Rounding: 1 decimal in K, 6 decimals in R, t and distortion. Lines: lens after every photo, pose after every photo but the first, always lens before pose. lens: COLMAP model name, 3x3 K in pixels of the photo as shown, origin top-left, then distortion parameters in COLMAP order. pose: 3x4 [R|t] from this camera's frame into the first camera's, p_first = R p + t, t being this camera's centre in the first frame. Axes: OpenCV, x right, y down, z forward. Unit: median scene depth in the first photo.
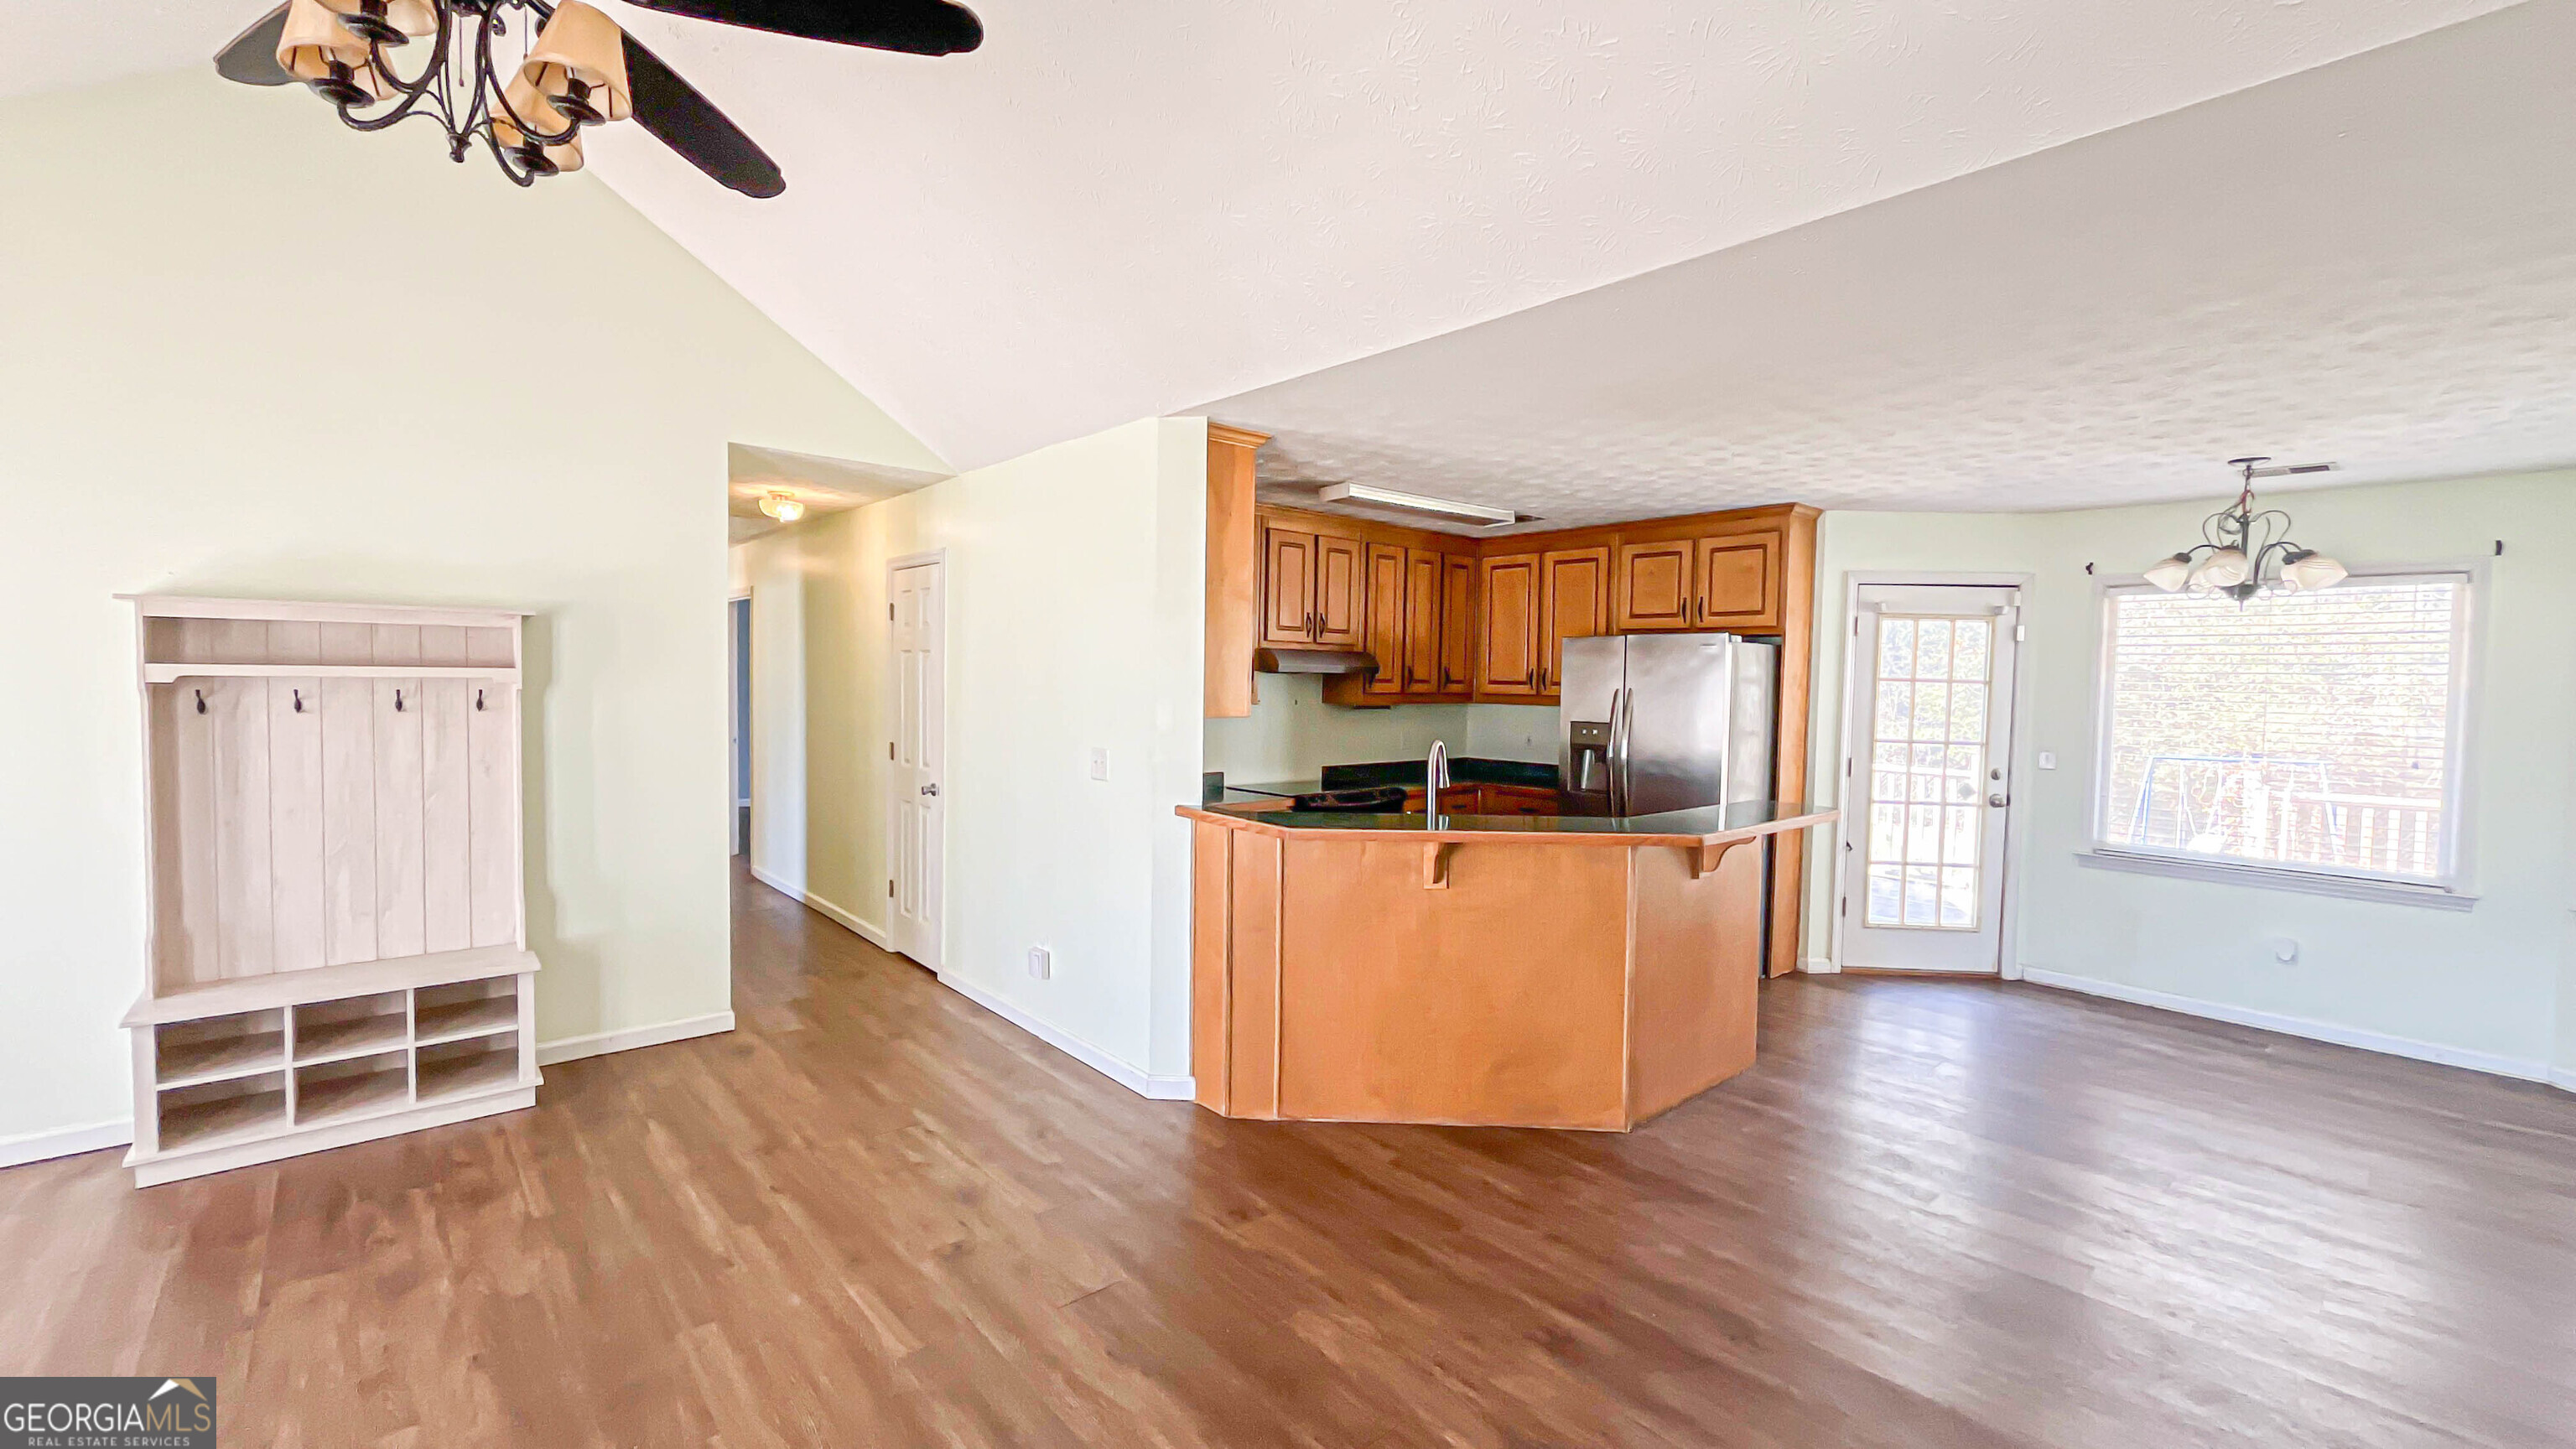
lens RADIAL K [[1045.3, 0, 1283.7], [0, 1045.3, 712.8], [0, 0, 1]] dist [-0.003057, -0.000436]
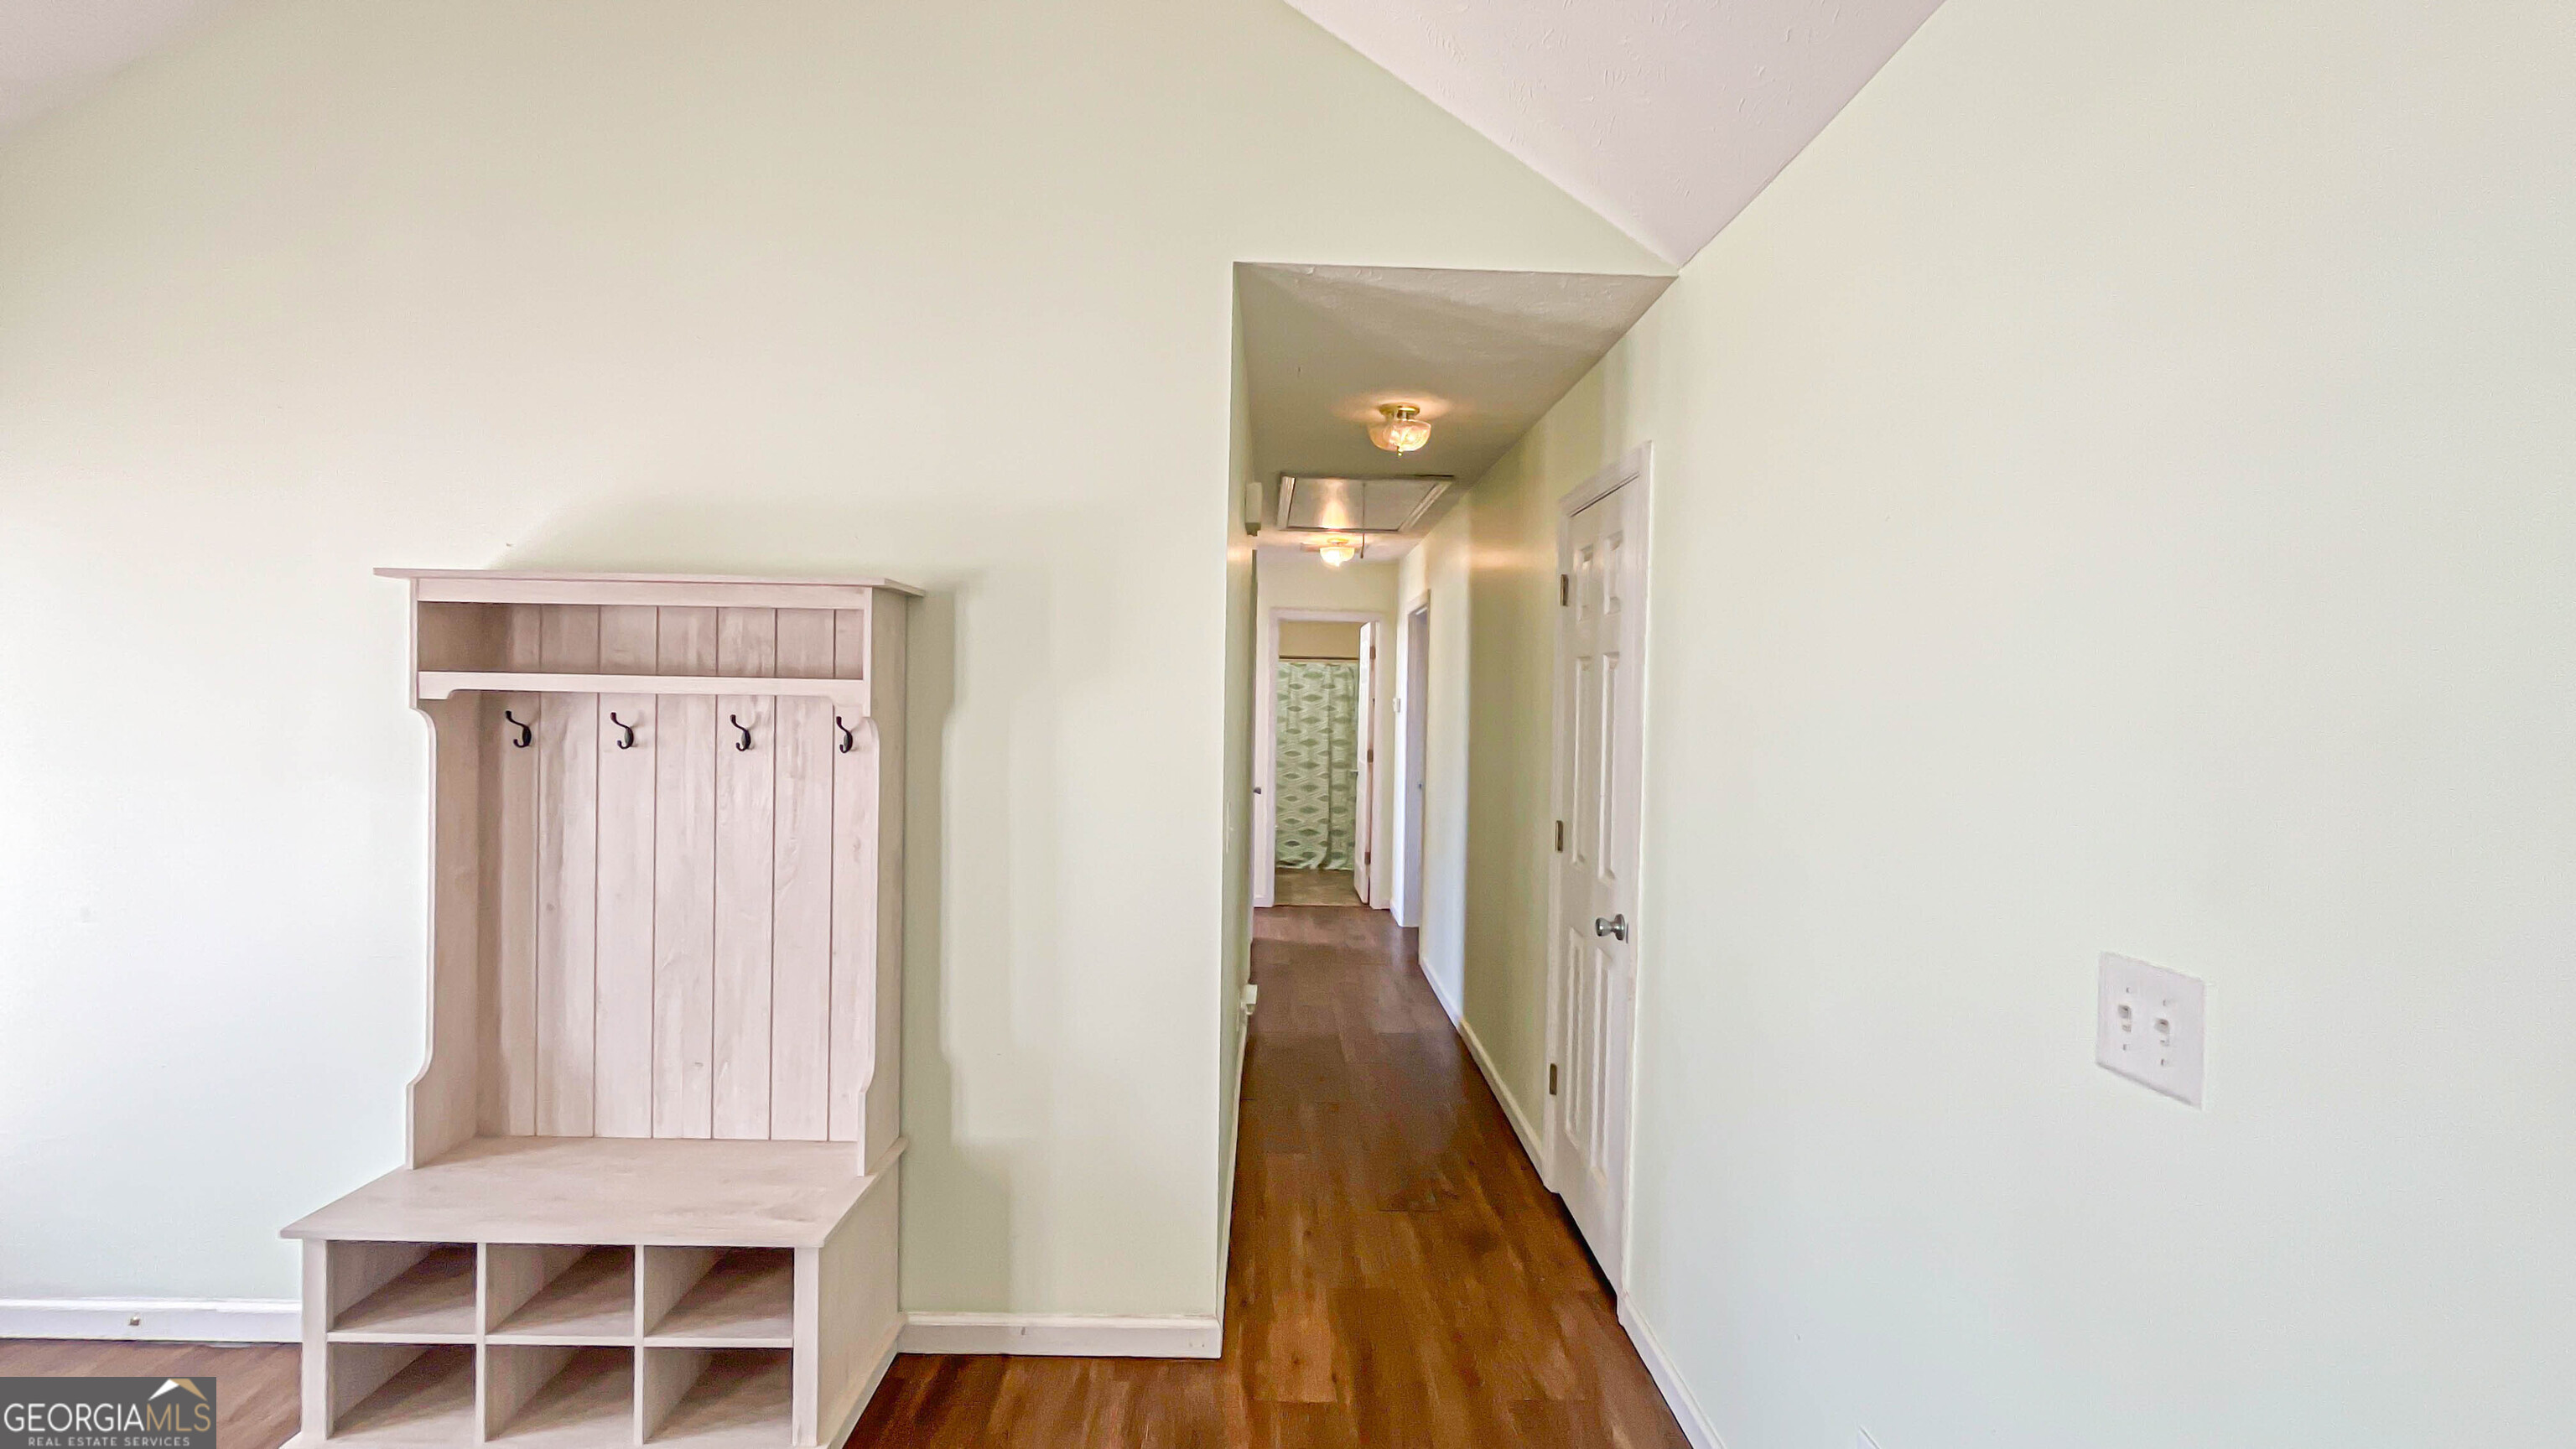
lens RADIAL K [[1045.3, 0, 1286.1], [0, 1045.3, 716.9], [0, 0, 1]] dist [-0.003057, -0.000436]
pose [[0.766388, 0.010092, -0.642299, -0.155463], [-0.032355, 0.999214, -0.022906, -0.013726], [0.641563, 0.038337, 0.766112, 0.584109]]
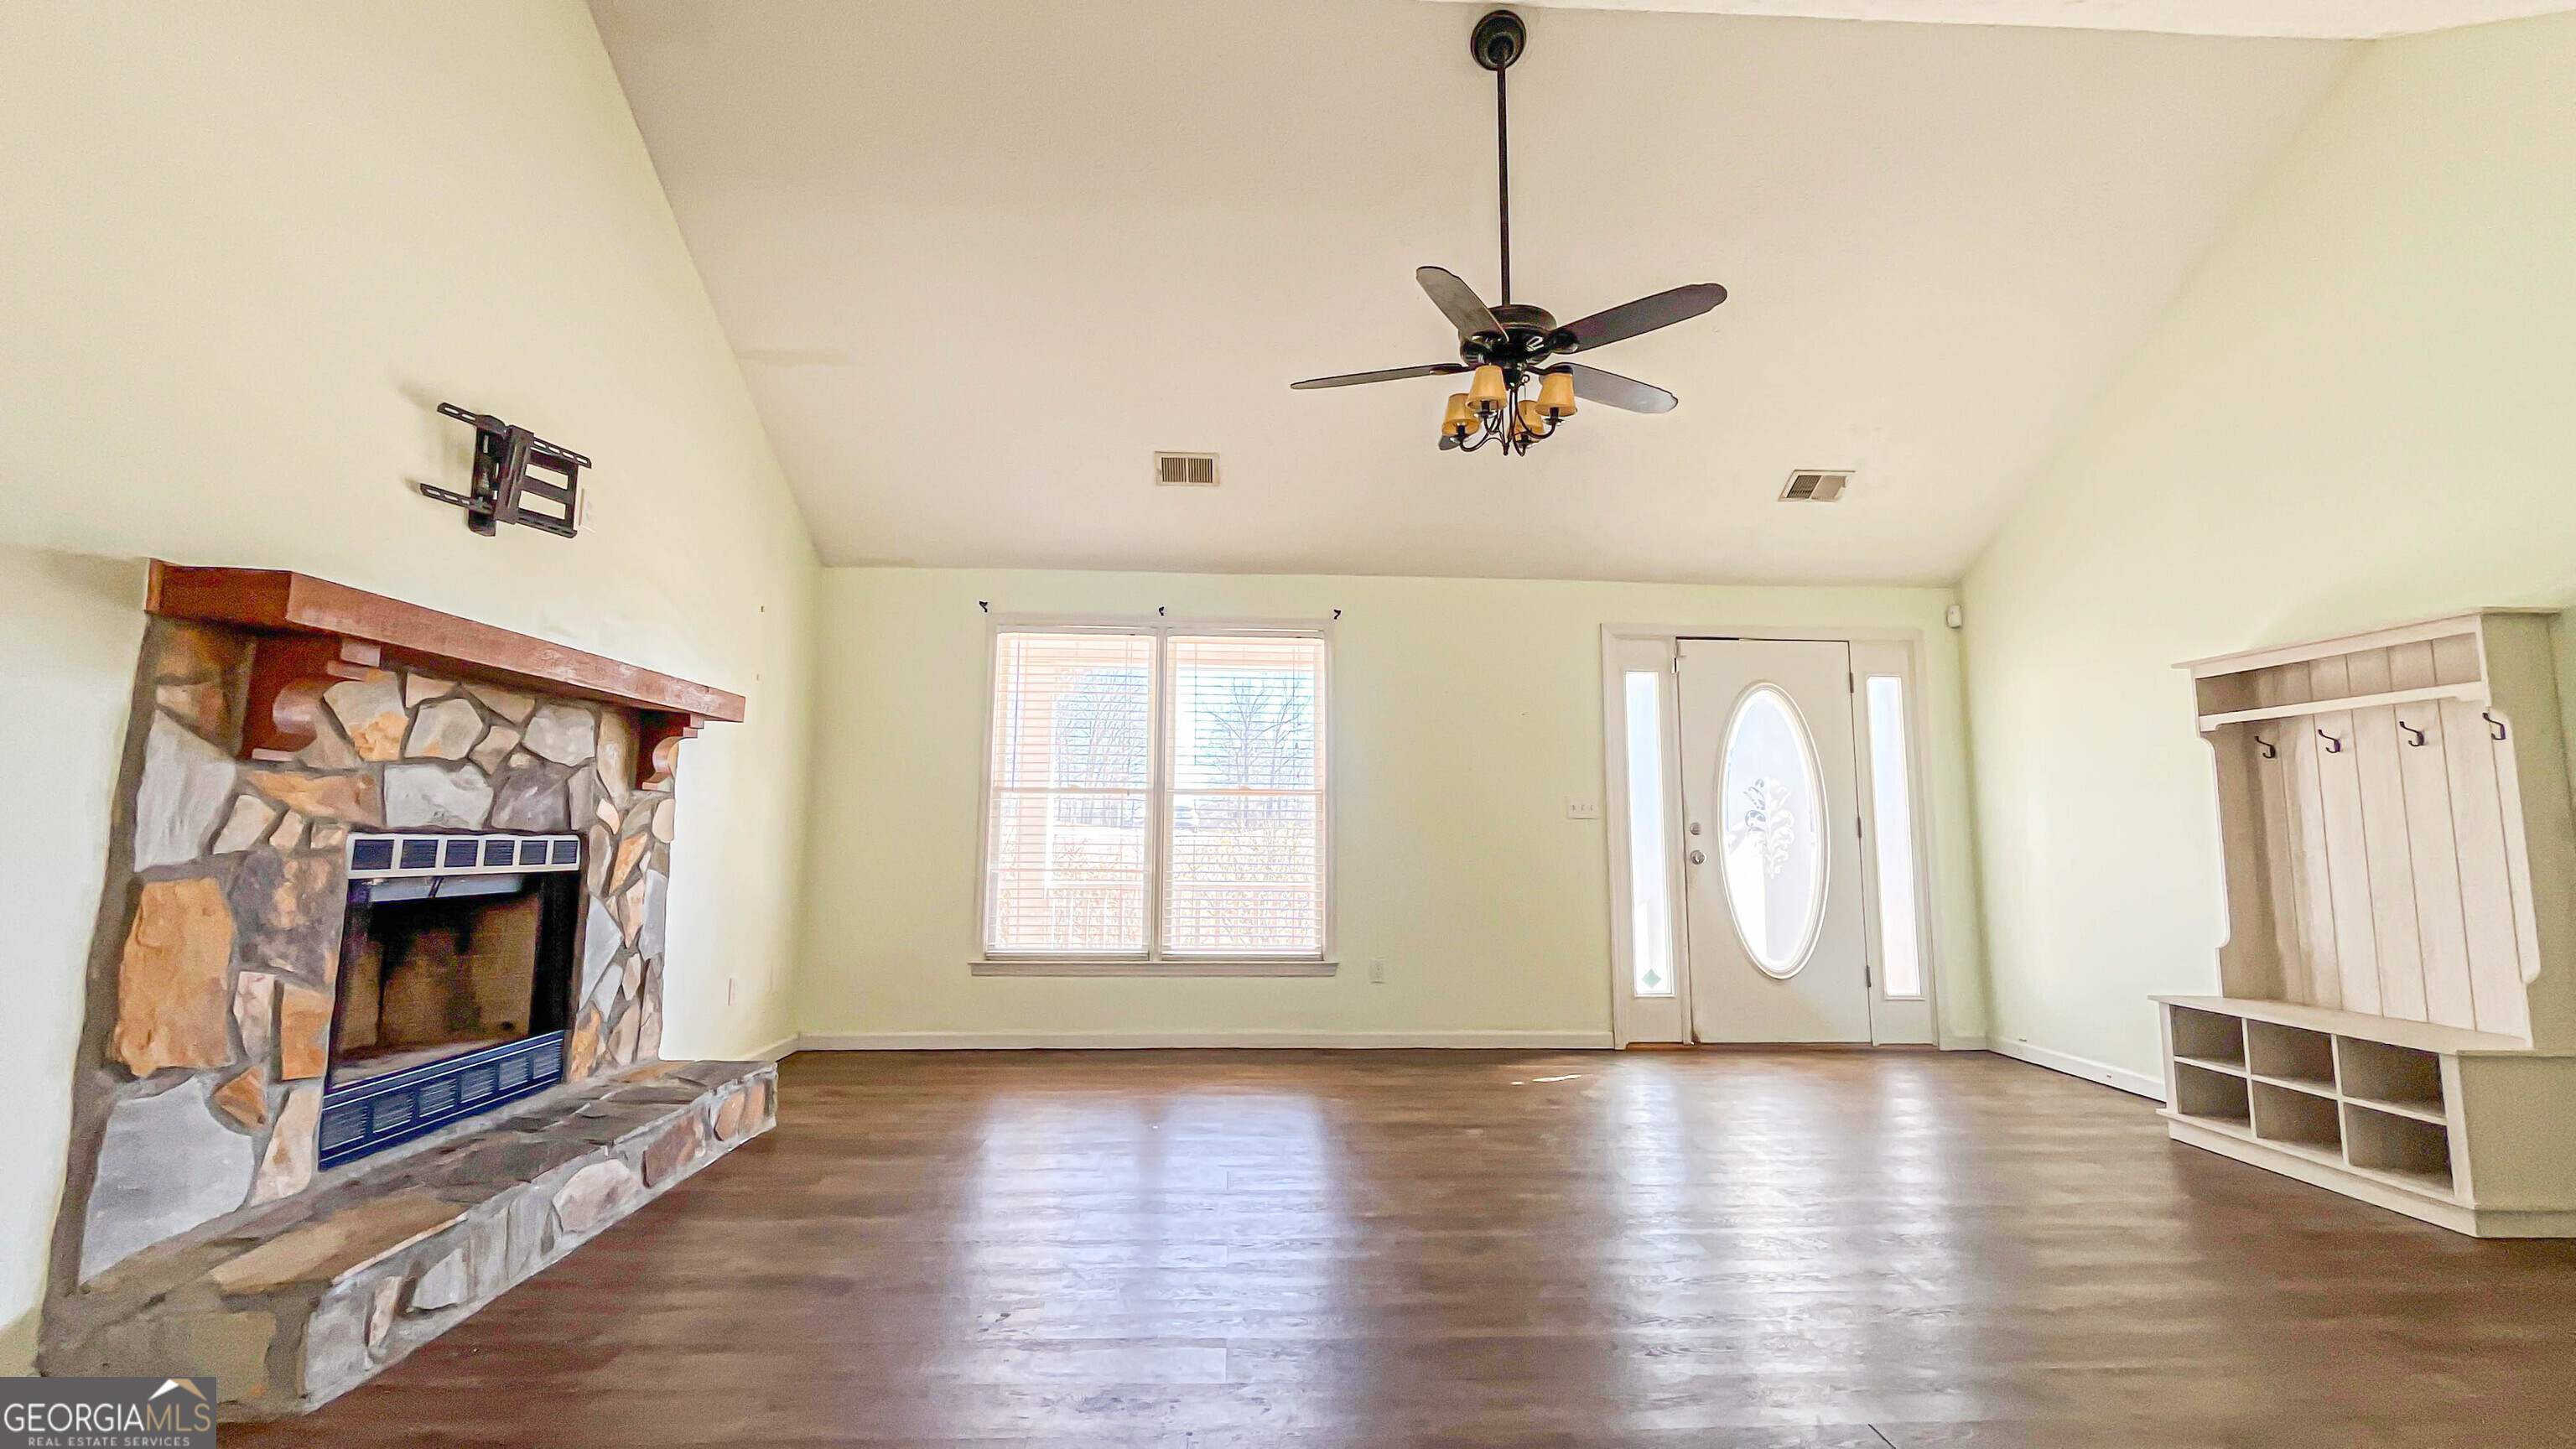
lens RADIAL K [[1045.3, 0, 1285.1], [0, 1045.3, 714.7], [0, 0, 1]] dist [-0.003057, -0.000436]
pose [[-0.626048, -0.111023, -0.771840, 0.377165], [-0.047625, 0.993409, -0.104264, 0.091507], [0.778329, -0.028515, -0.627209, 0.645220]]
